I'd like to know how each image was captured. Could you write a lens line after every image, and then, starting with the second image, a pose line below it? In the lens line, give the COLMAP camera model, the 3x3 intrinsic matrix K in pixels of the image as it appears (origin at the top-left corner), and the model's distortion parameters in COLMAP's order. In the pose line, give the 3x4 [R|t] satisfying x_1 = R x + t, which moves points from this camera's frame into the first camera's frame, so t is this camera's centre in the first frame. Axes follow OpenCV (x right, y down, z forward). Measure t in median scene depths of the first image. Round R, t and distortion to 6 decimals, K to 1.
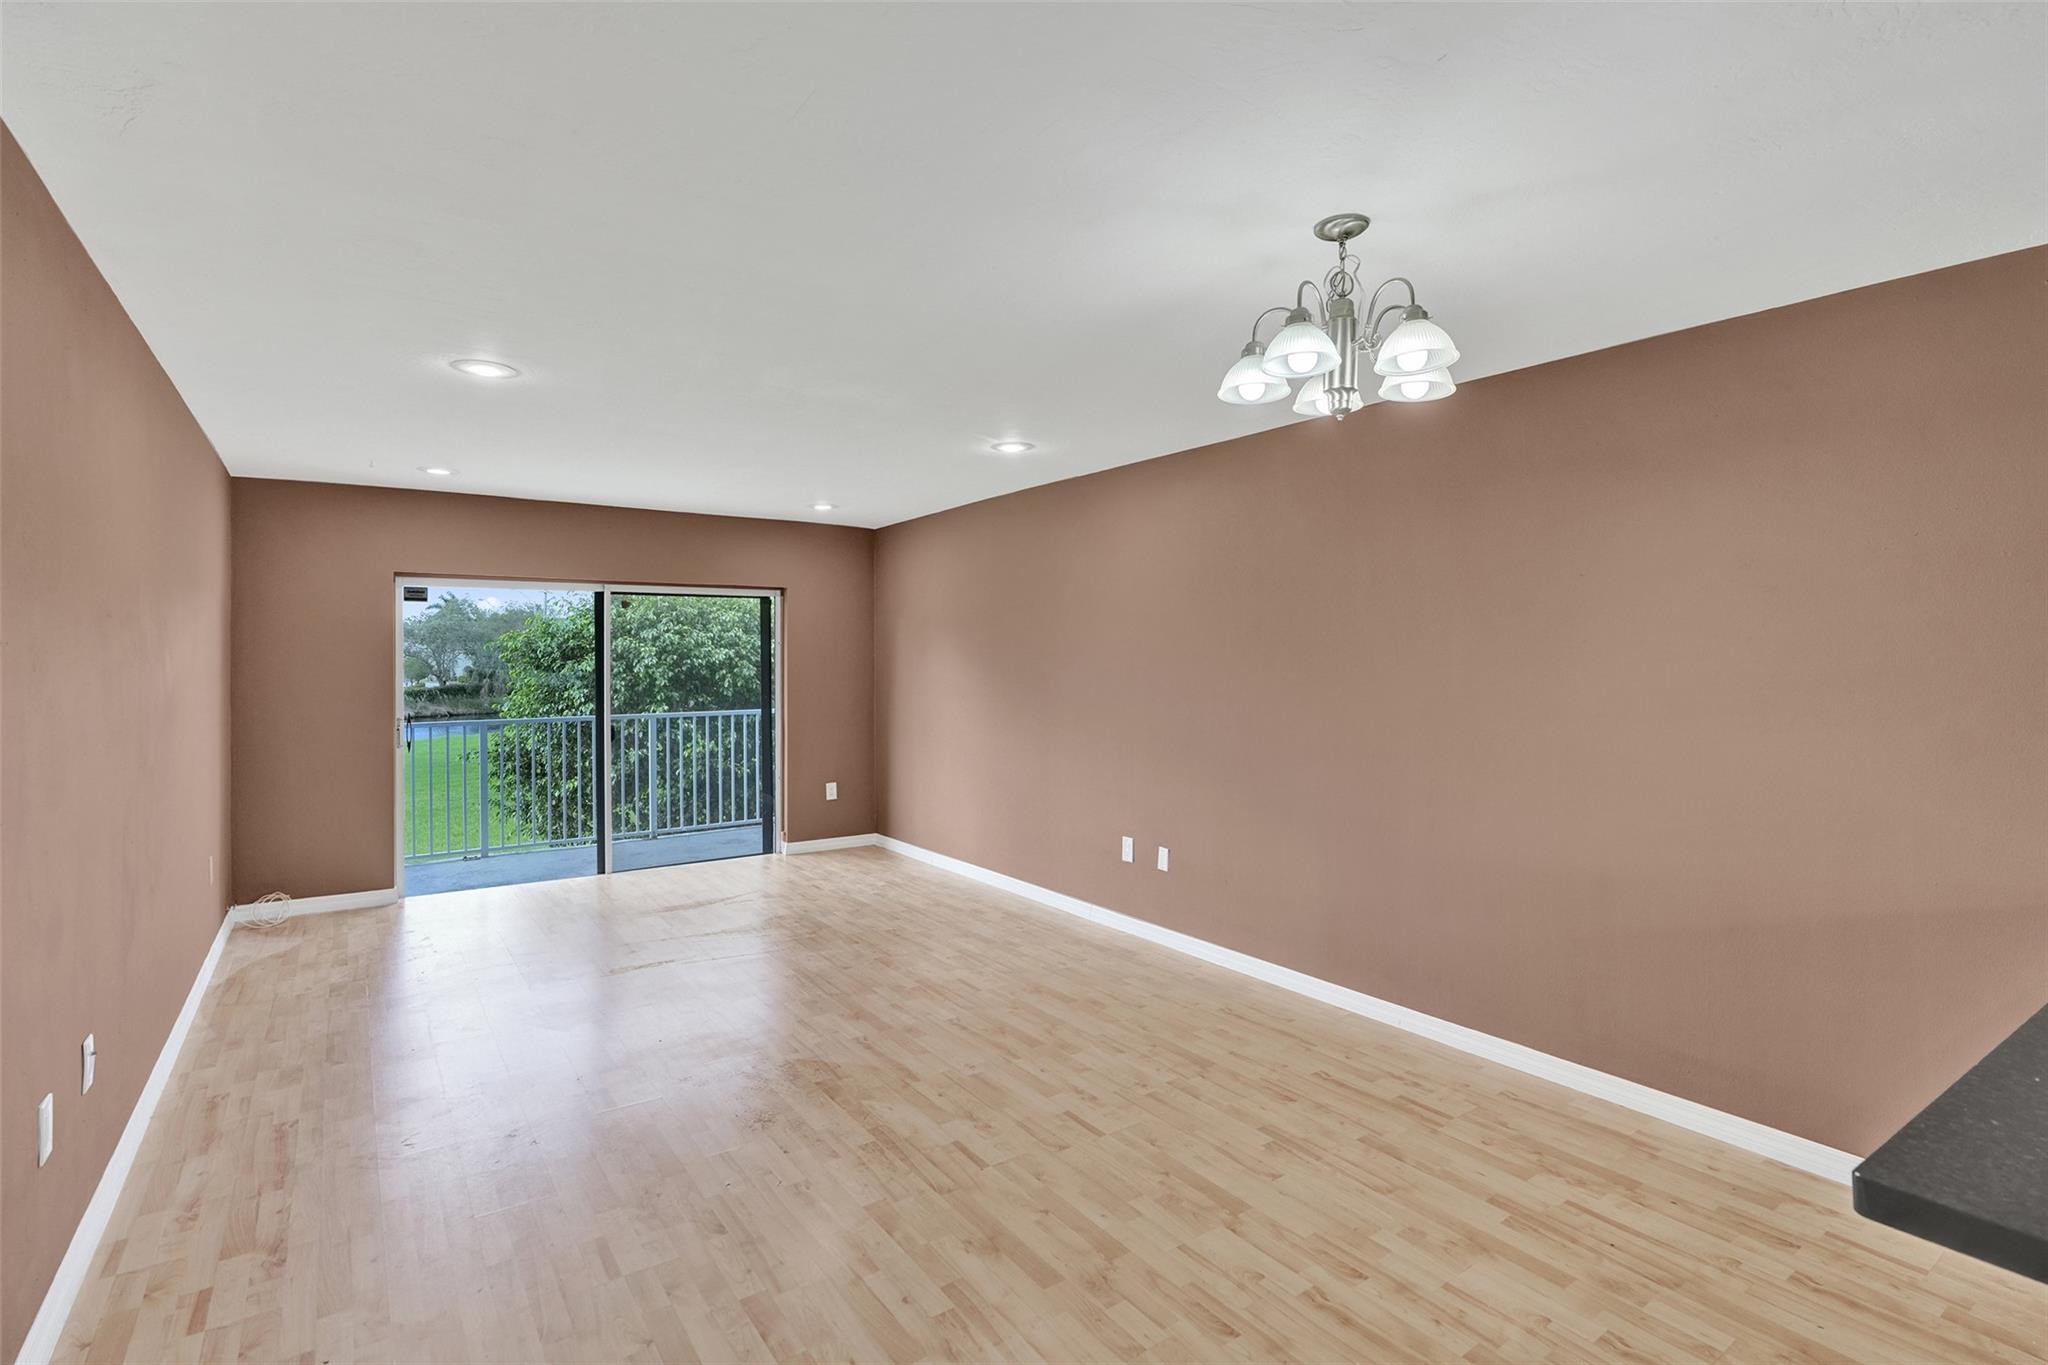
lens RADIAL K [[971.3, 0, 1046.1], [0, 971.3, 656.8], [0, 0, 1]] dist [-0.003633, 0.000347]
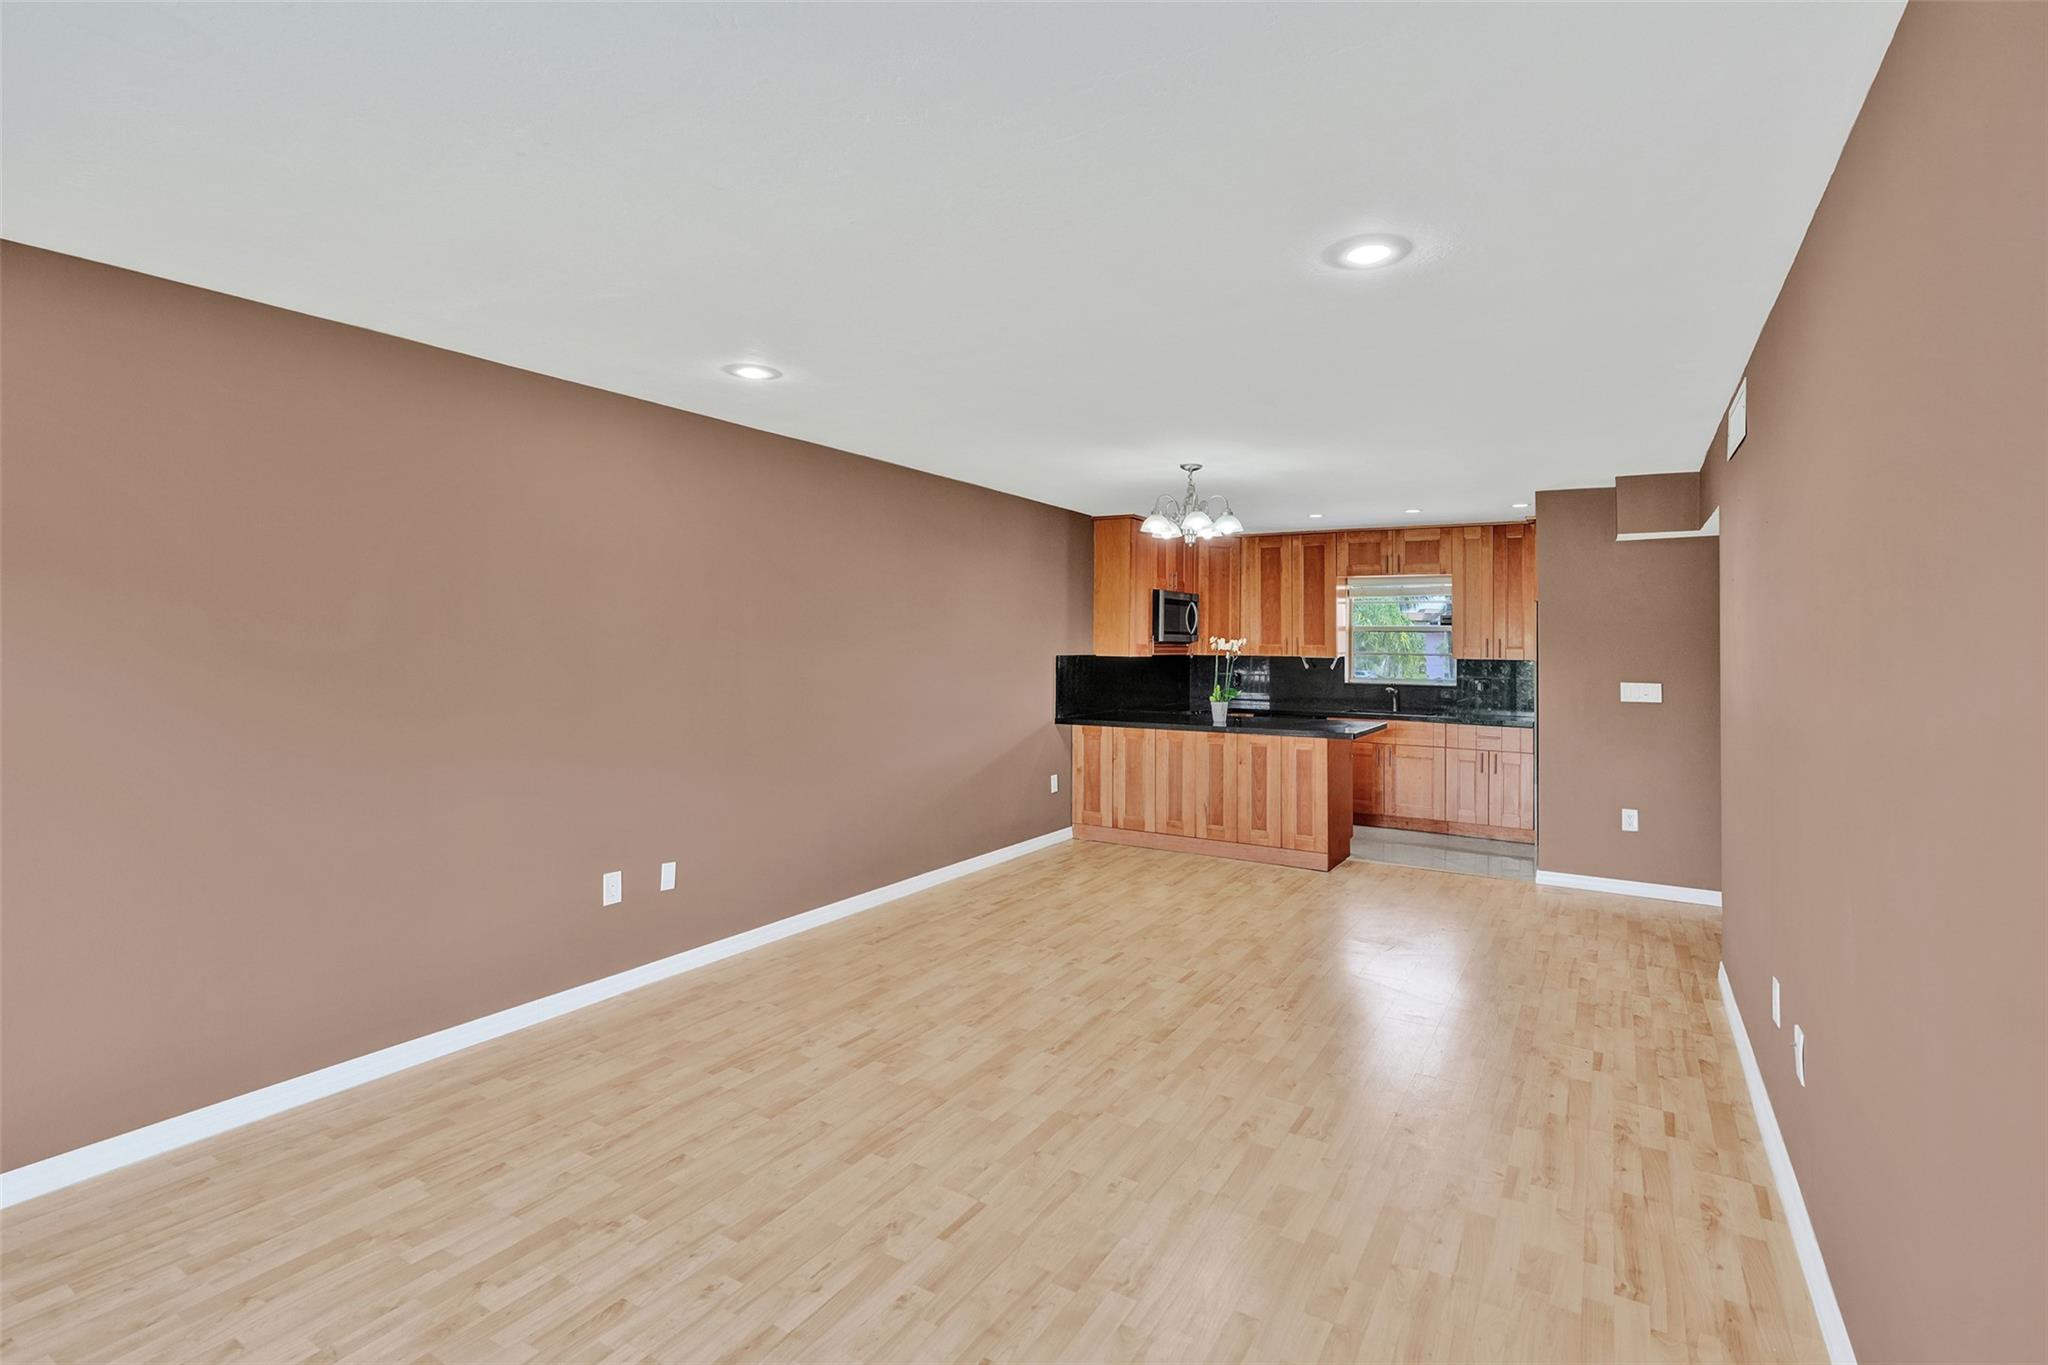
lens RADIAL K [[967.4, 0, 1017.4], [0, 967.4, 612.4], [0, 0, 1]] dist [-0.003370, 0.000598]
pose [[-0.378970, 0.024477, 0.925085, -1.253595], [-0.011776, 0.999442, -0.031269, -0.000855], [-0.925334, -0.022744, -0.378470, 1.659009]]
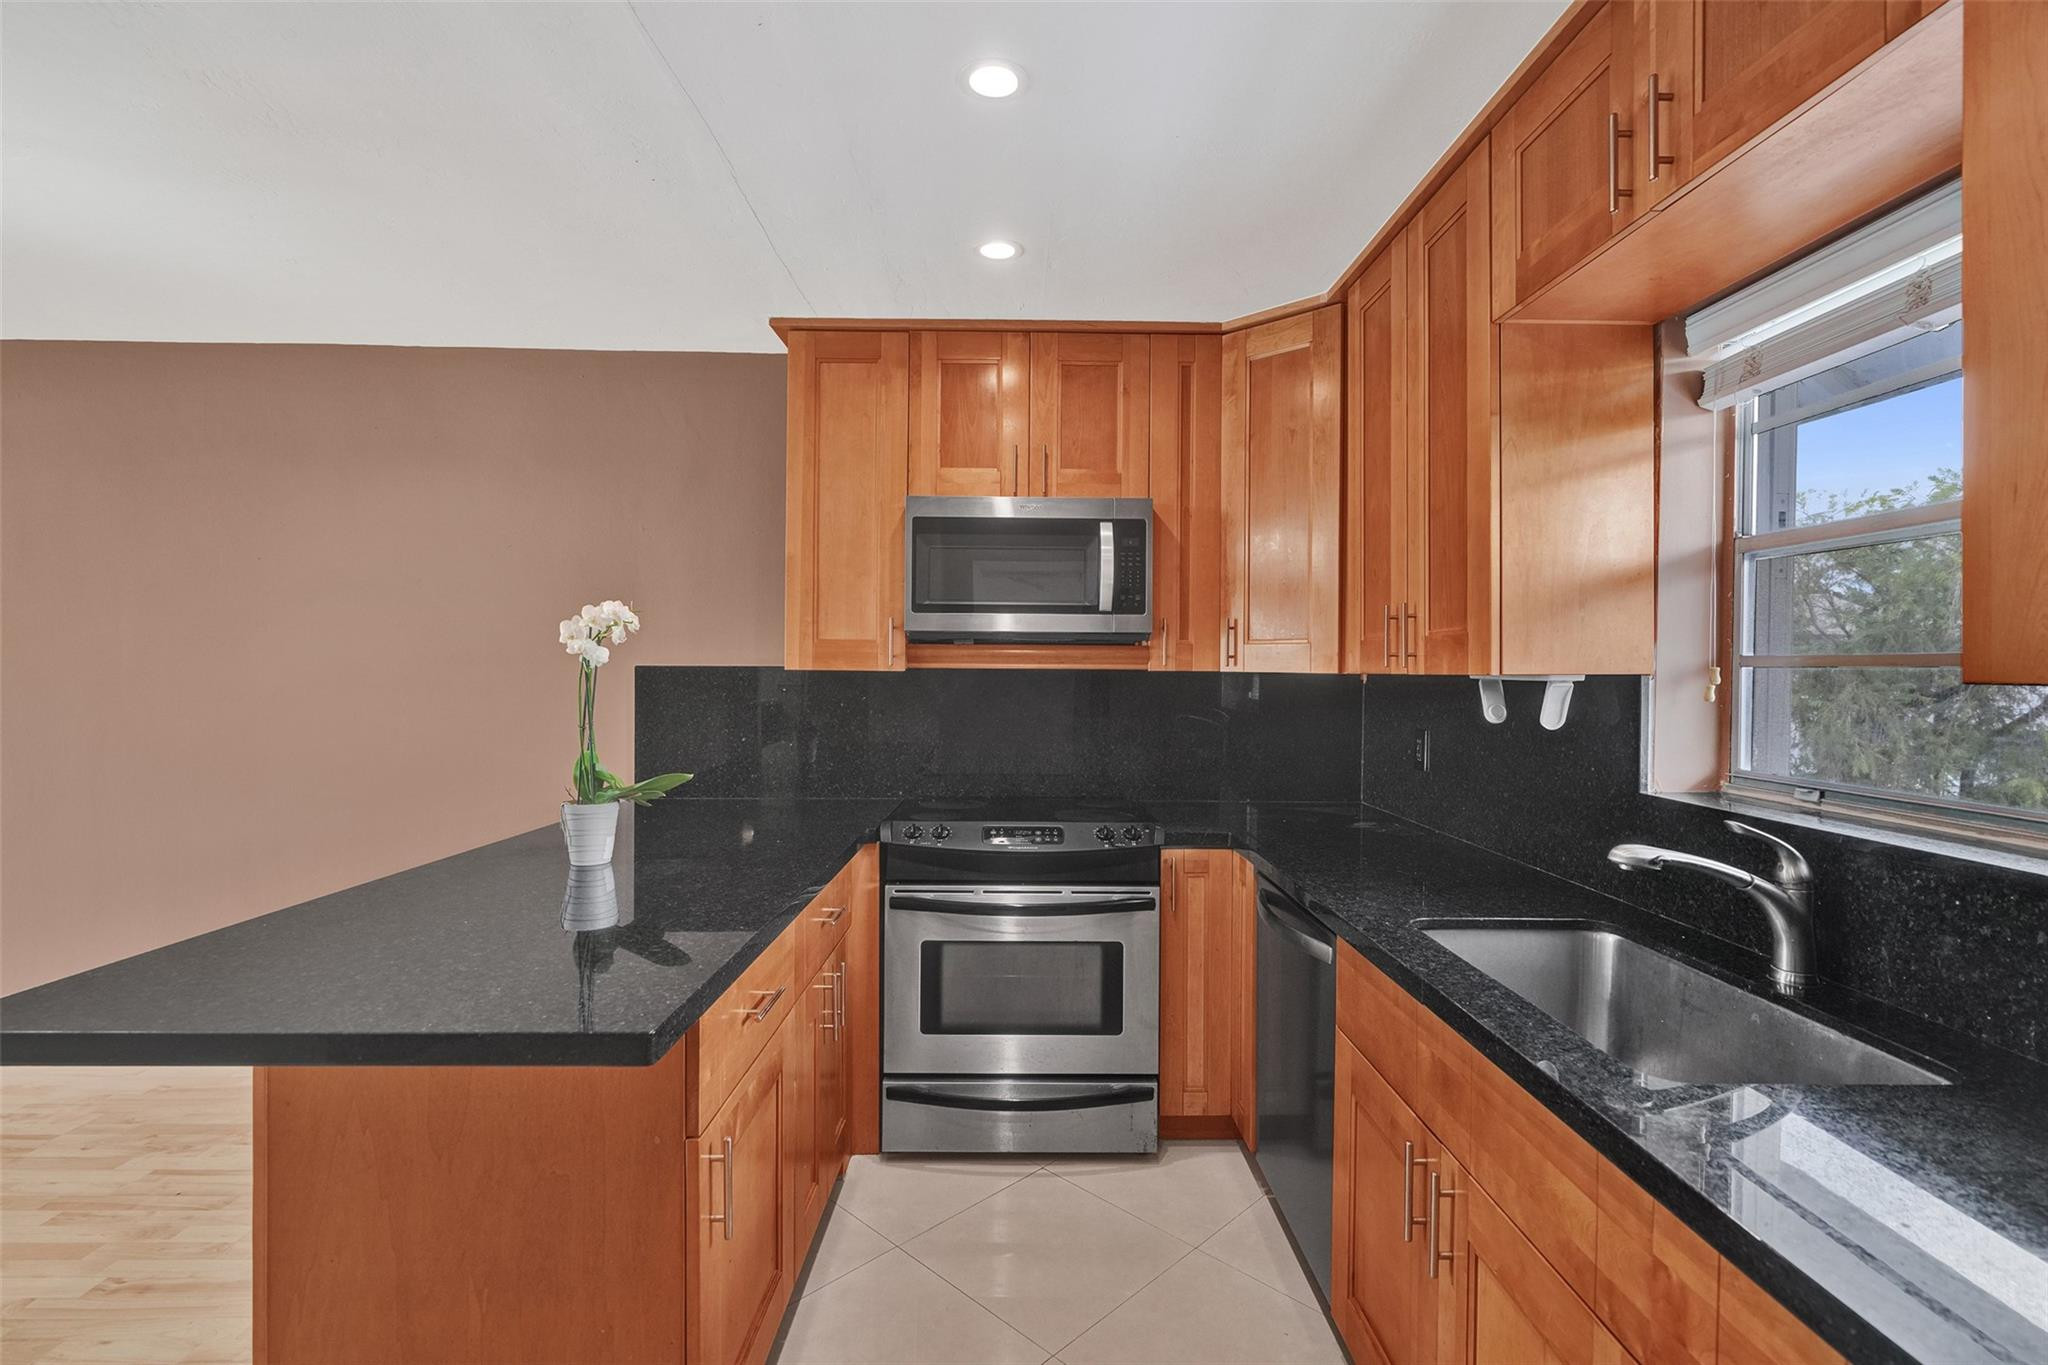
lens RADIAL K [[931.1, 0, 1039.6], [0, 931.1, 677.5], [0, 0, 1]] dist [0.000277, 0.000213]
pose [[0.566611, -0.003523, 0.823978, 0.219226], [-0.007871, 0.999922, 0.009688, 0.027254], [-0.823948, -0.011975, 0.566539, -0.248896]]
